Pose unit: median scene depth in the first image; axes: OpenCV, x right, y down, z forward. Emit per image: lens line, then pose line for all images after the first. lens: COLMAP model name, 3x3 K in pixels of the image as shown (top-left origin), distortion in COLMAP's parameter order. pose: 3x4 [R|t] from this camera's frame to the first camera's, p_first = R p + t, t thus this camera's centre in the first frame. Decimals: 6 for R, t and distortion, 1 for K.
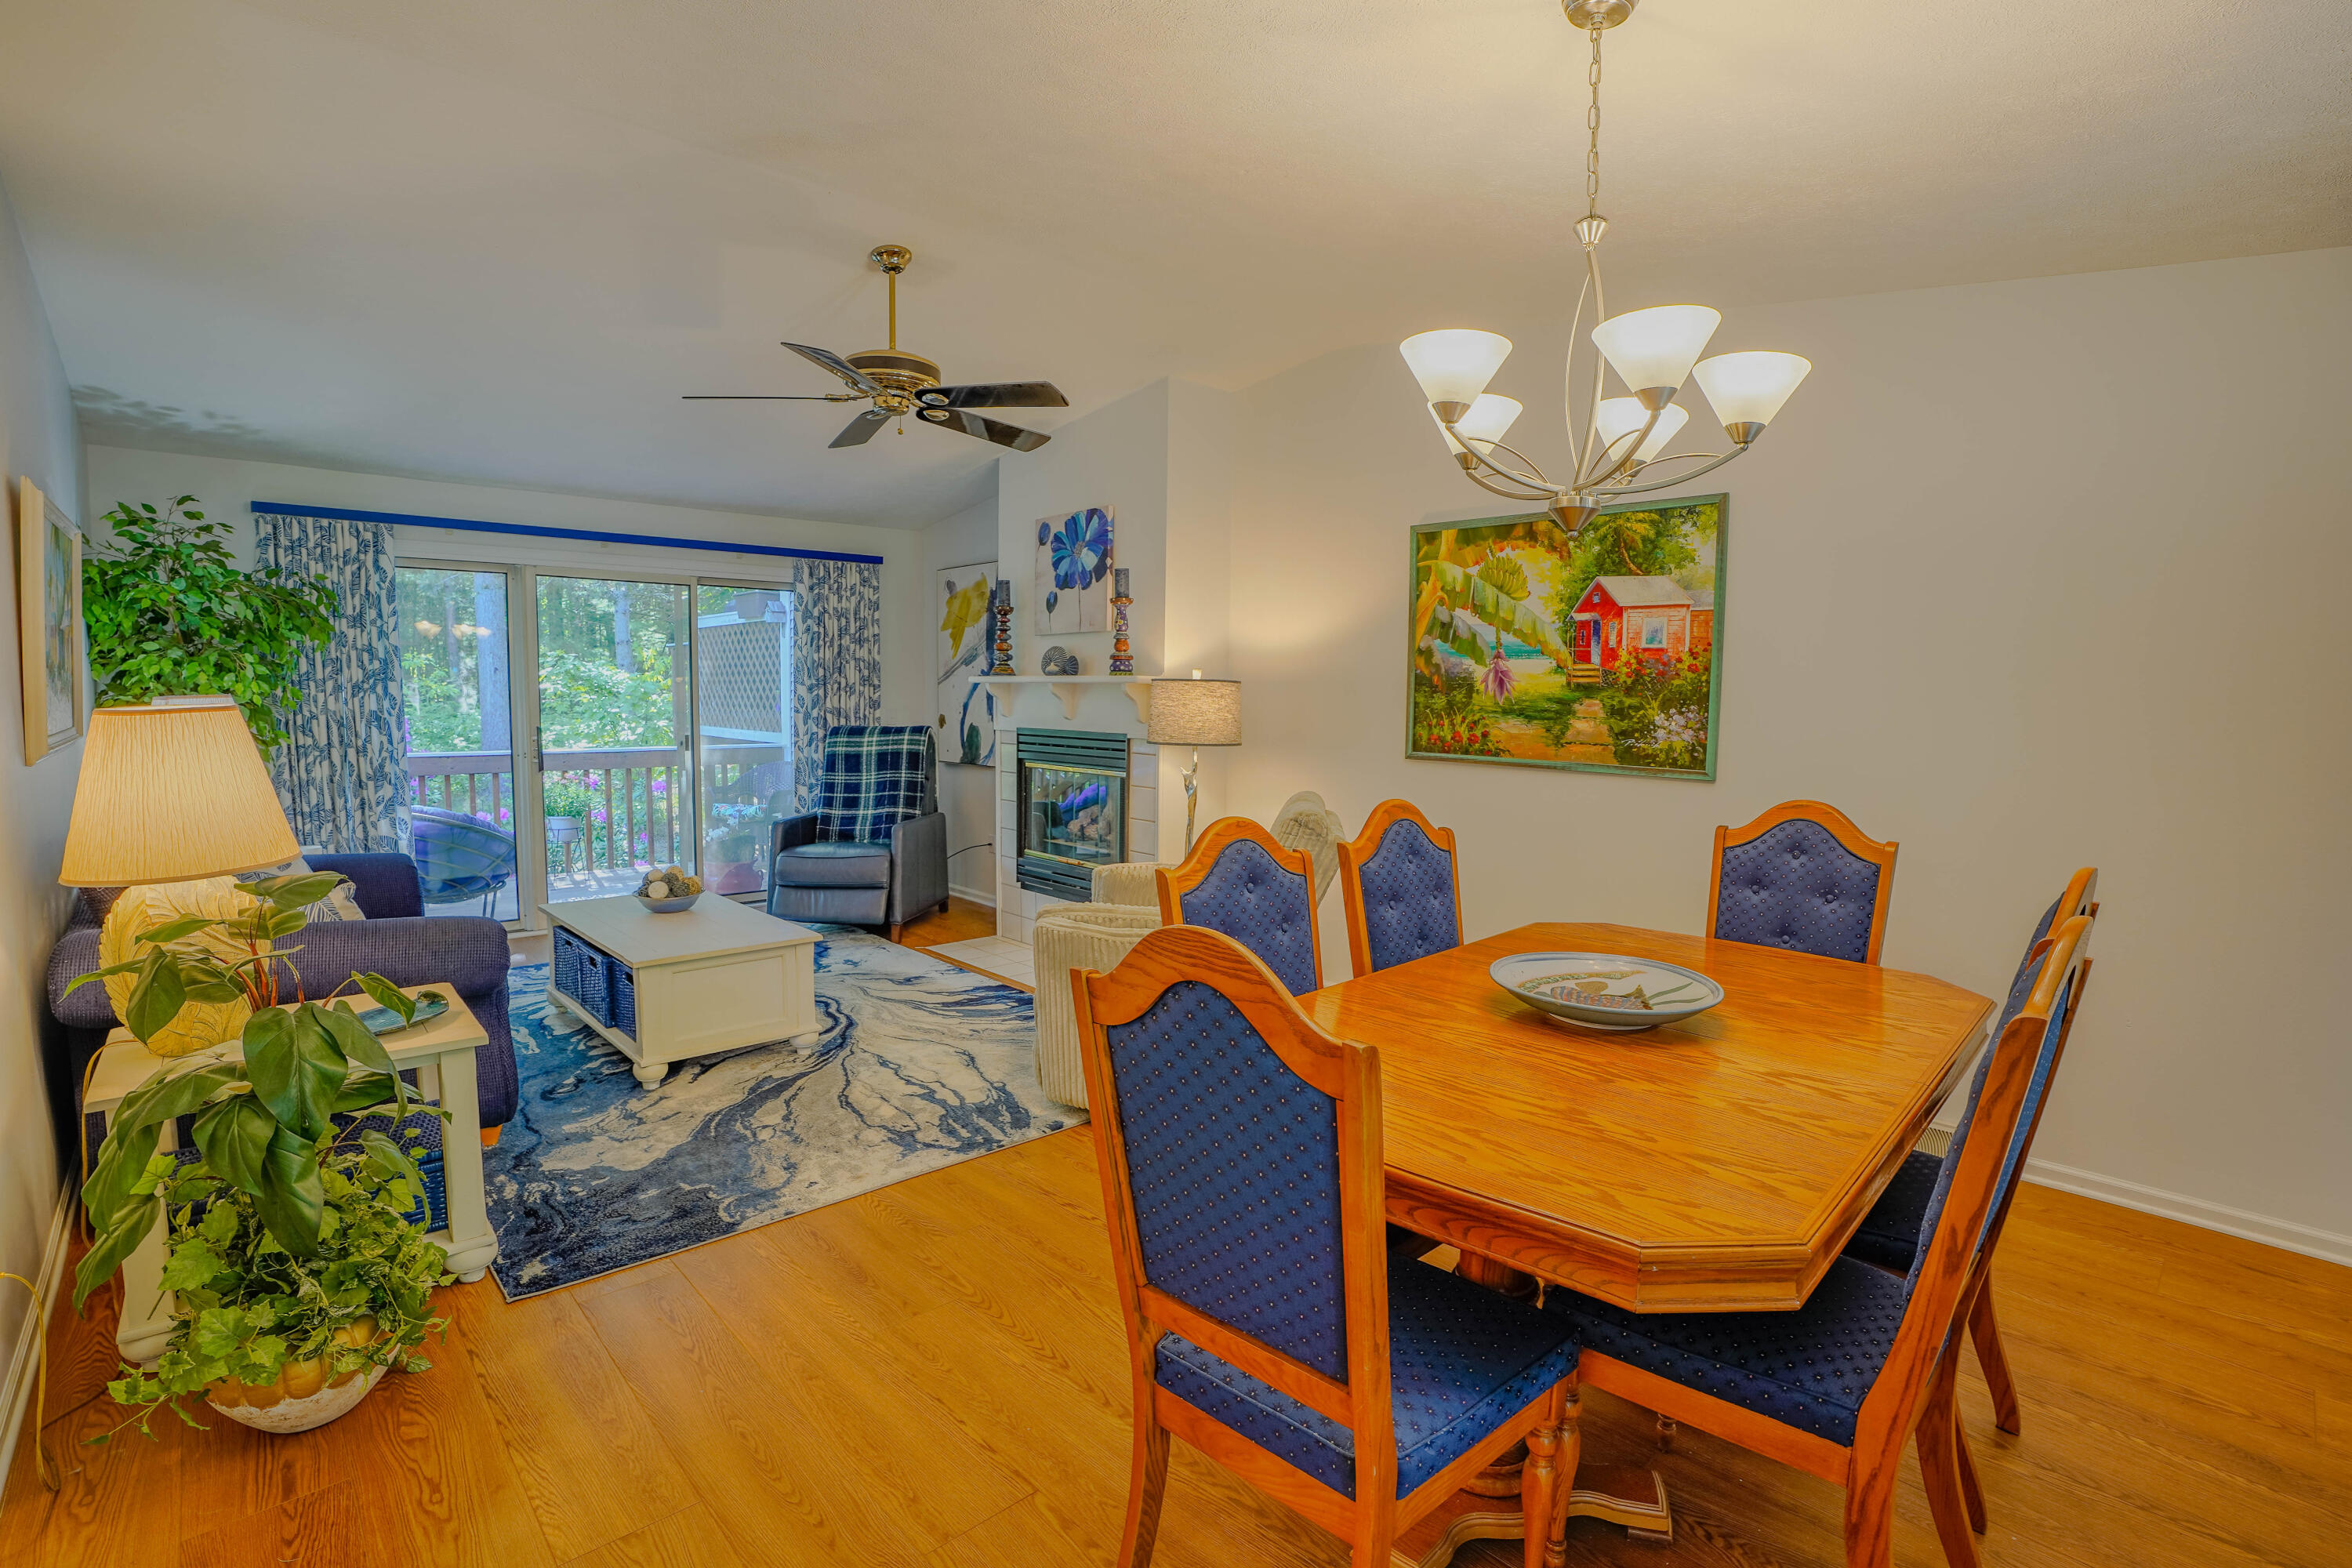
lens RADIAL K [[1083.1, 0, 1170.2], [0, 1083.1, 789.1], [0, 0, 1]] dist [-0.104030, 0.049072]
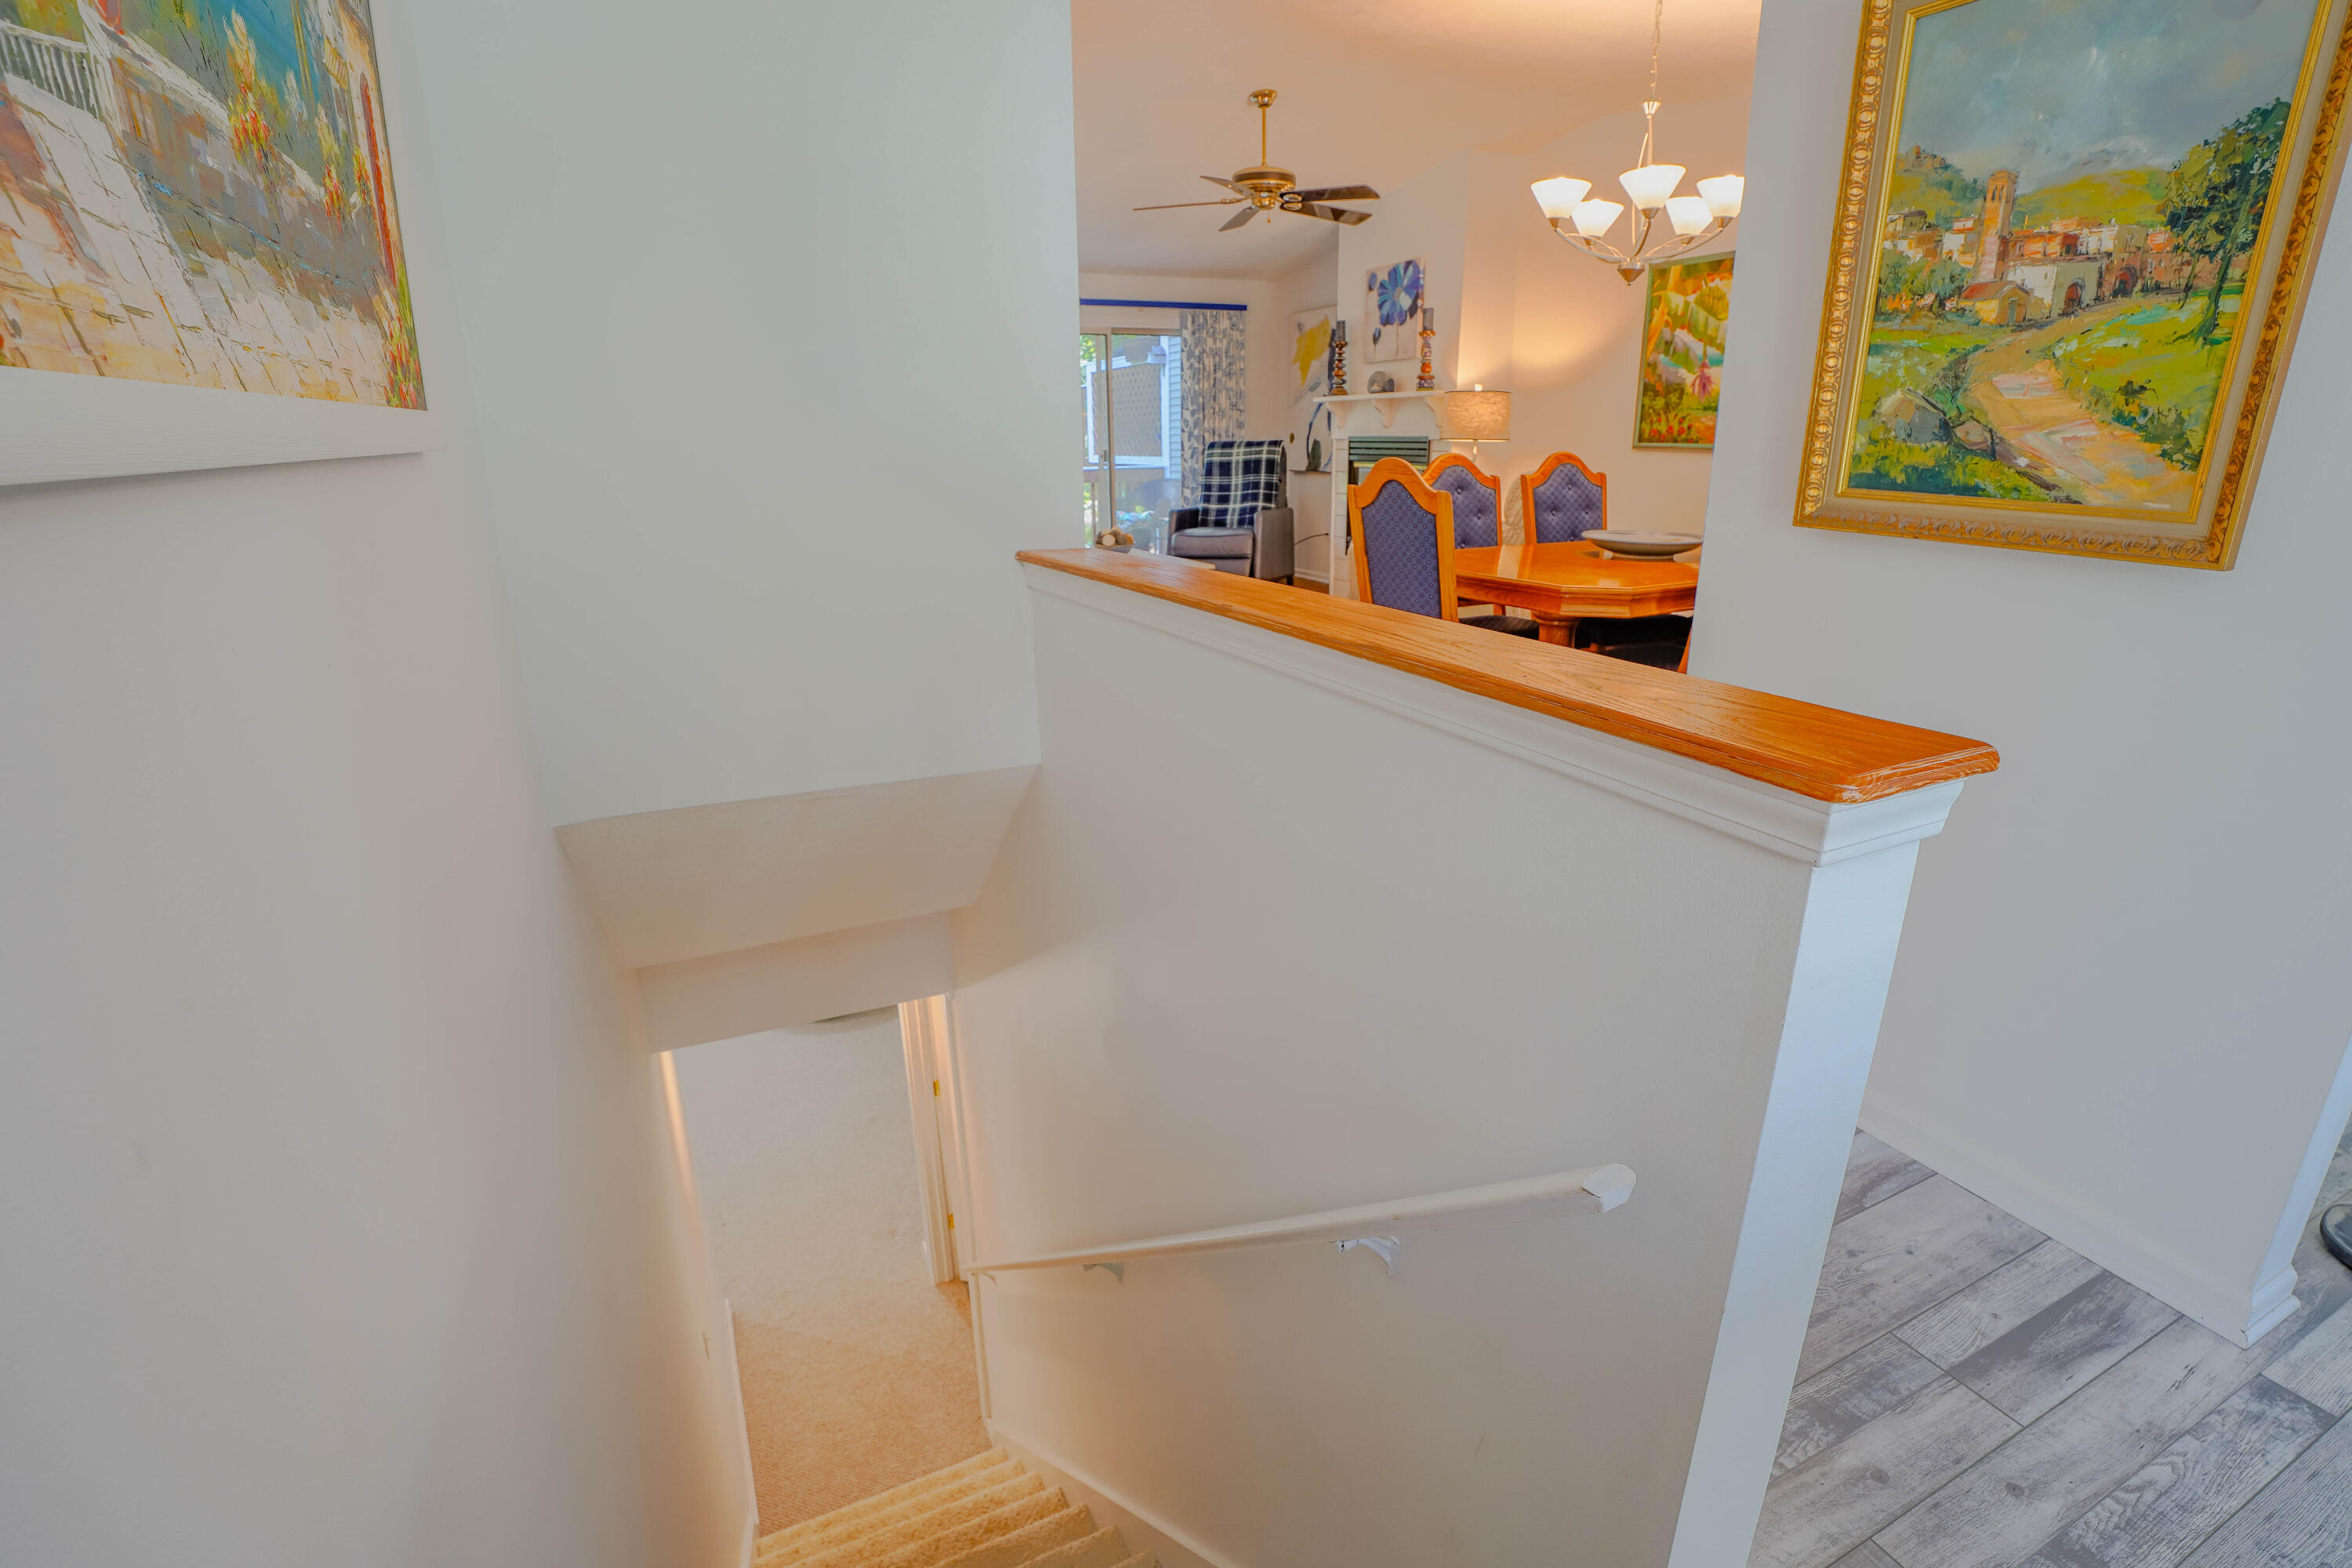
lens RADIAL K [[1087.1, 0, 1176.6], [0, 1087.1, 780.0], [0, 0, 1]] dist [-0.072502, 0.020427]
pose [[0.953127, 0.068047, -0.294820, 0.101625], [-0.003099, 0.976527, 0.215373, 0.094722], [0.302555, -0.204365, 0.930965, -0.512655]]
